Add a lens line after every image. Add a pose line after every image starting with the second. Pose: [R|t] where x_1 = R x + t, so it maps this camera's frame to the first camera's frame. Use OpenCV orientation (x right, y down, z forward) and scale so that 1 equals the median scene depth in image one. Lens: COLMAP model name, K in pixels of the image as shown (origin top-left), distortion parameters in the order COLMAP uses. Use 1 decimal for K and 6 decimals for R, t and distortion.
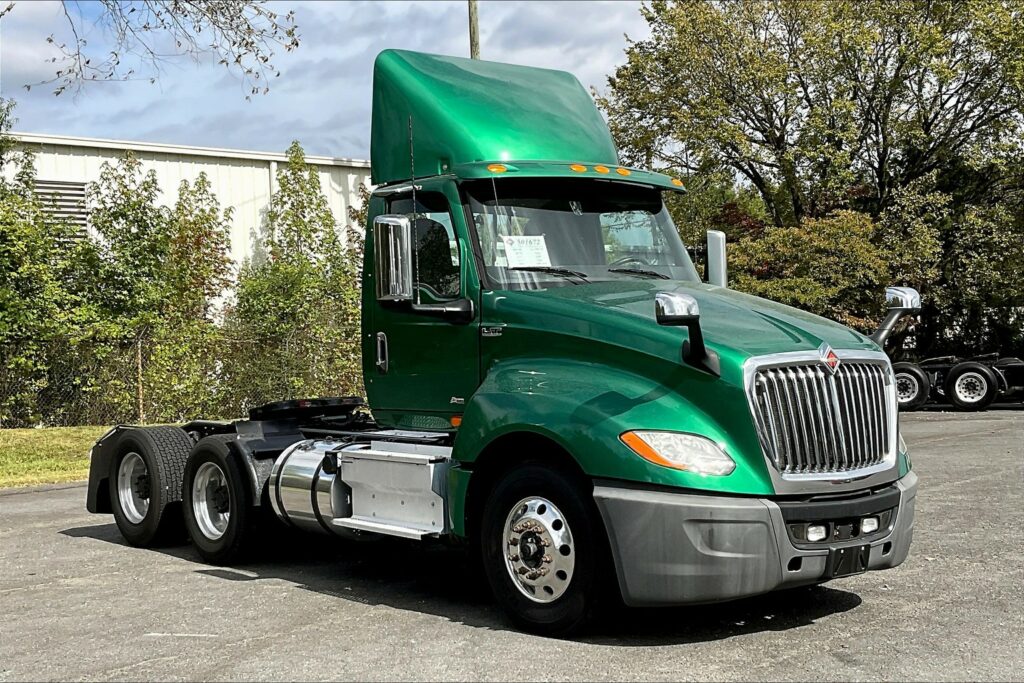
lens RADIAL K [[1436.6, 0, 478.5], [0, 1436.6, 331.0], [0, 0, 1]] dist [0.102789, 0.000000]
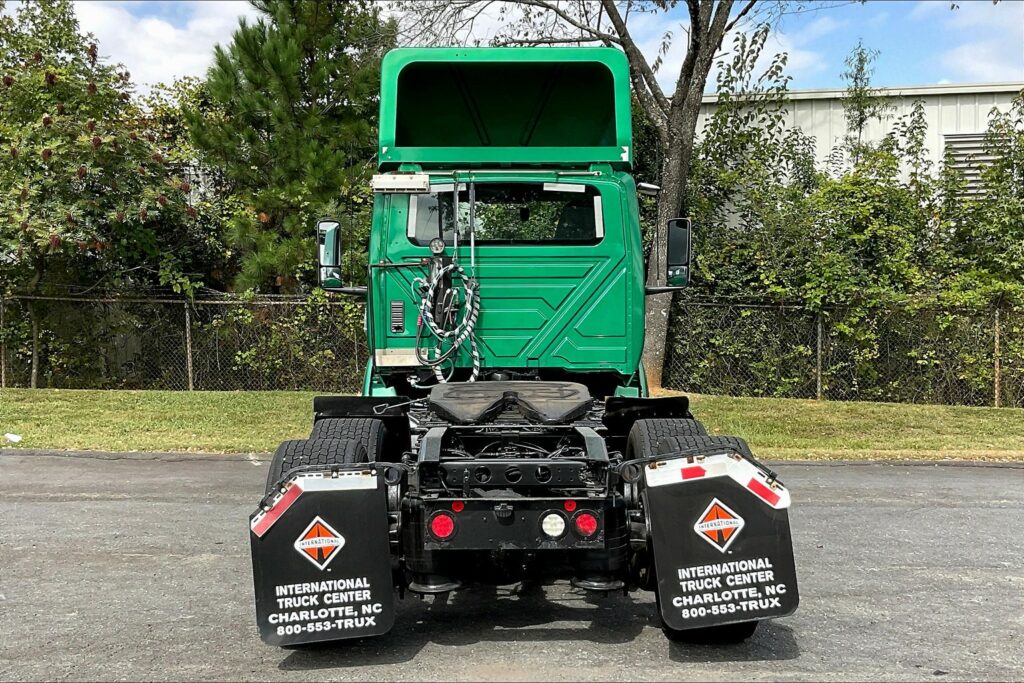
lens RADIAL K [[1306.2, 0, 524.1], [0, 1306.2, 350.5], [0, 0, 1]] dist [0.077065, 0.000000]
pose [[0.612340, 0.043512, -0.789396, 0.217071], [-0.014573, 0.998936, 0.043758, 0.000426], [0.790460, -0.015291, 0.612323, 0.282320]]
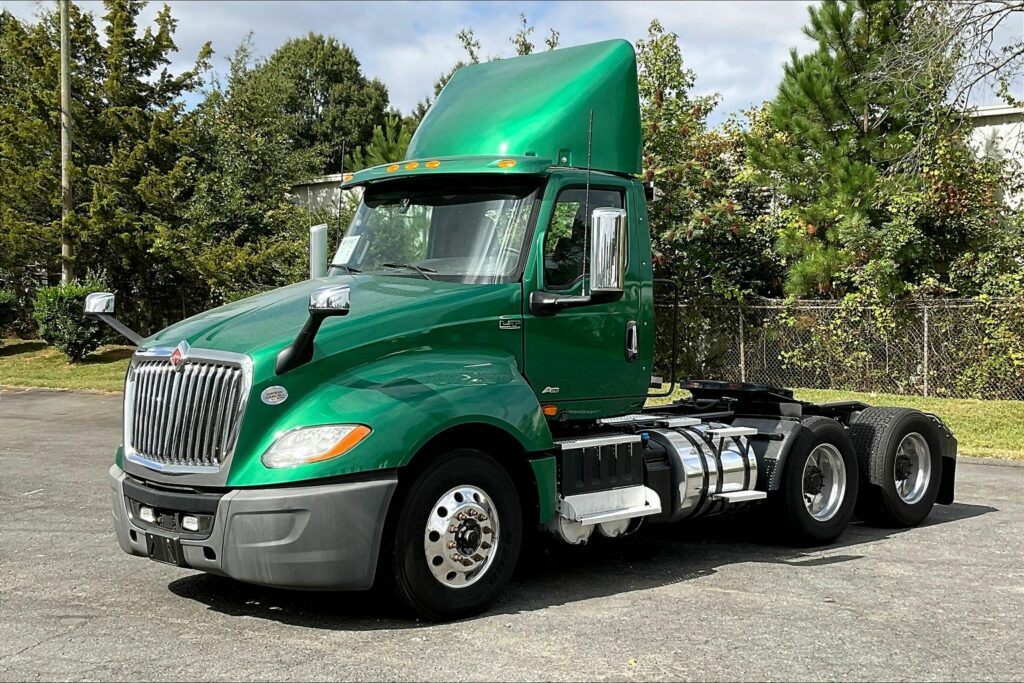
lens RADIAL K [[1436.6, 0, 546.2], [0, 1436.6, 328.4], [0, 0, 1]] dist [0.102789, 0.000000]
pose [[0.106632, 0.038166, -0.993566, 0.429372], [-0.003131, 0.999271, 0.038049, -0.013909], [0.994294, -0.000947, 0.106673, 0.375936]]
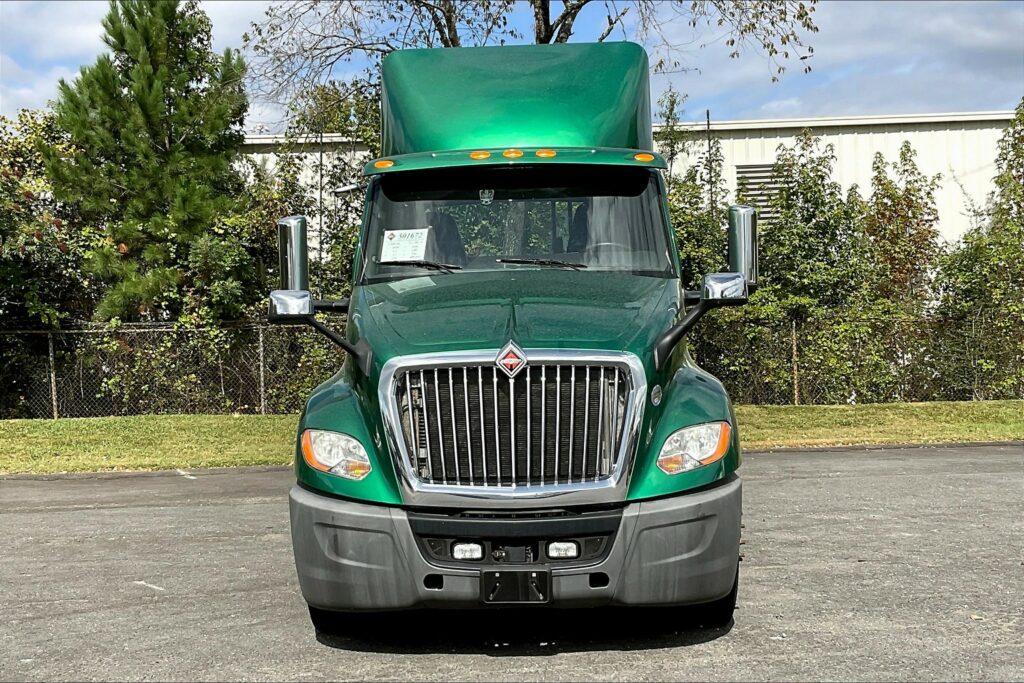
lens RADIAL K [[1436.6, 0, 503.2], [0, 1436.6, 348.8], [0, 0, 1]] dist [0.102789, 0.000000]
pose [[0.754524, 0.012331, -0.656156, 0.268020], [0.008379, 0.999561, 0.028420, -0.004184], [0.656219, -0.026941, 0.754090, 0.106546]]
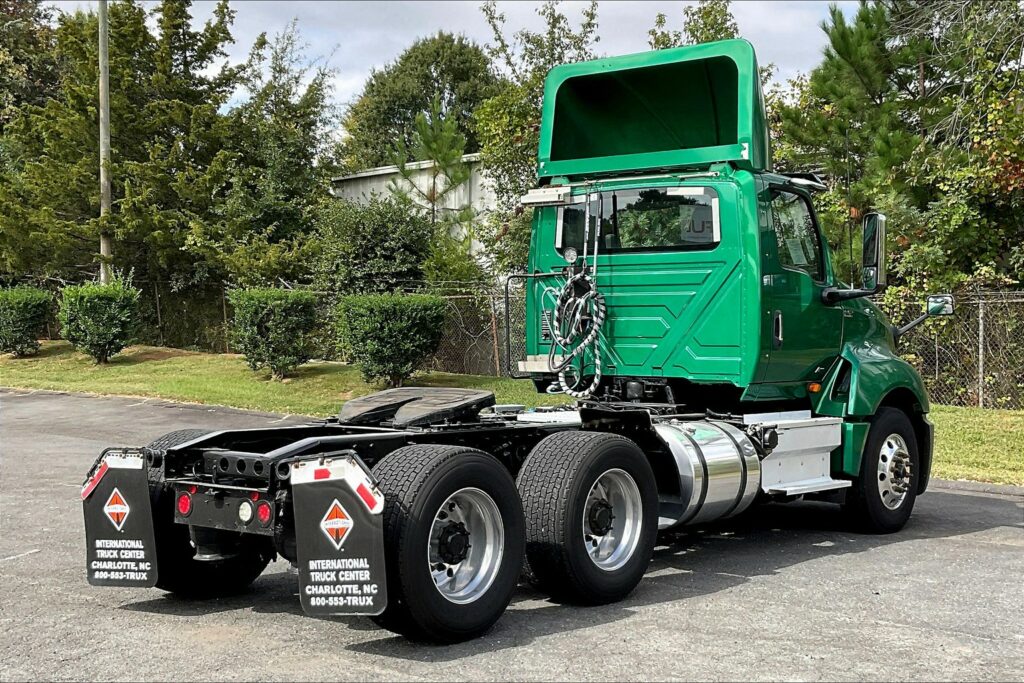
lens RADIAL K [[1436.6, 0, 510.8], [0, 1436.6, 345.1], [0, 0, 1]] dist [0.102789, 0.000000]
pose [[-0.050271, 0.045859, -0.997682, 0.332458], [0.003040, 0.998948, 0.045764, -0.006181], [0.998731, -0.000733, -0.050357, 0.503596]]
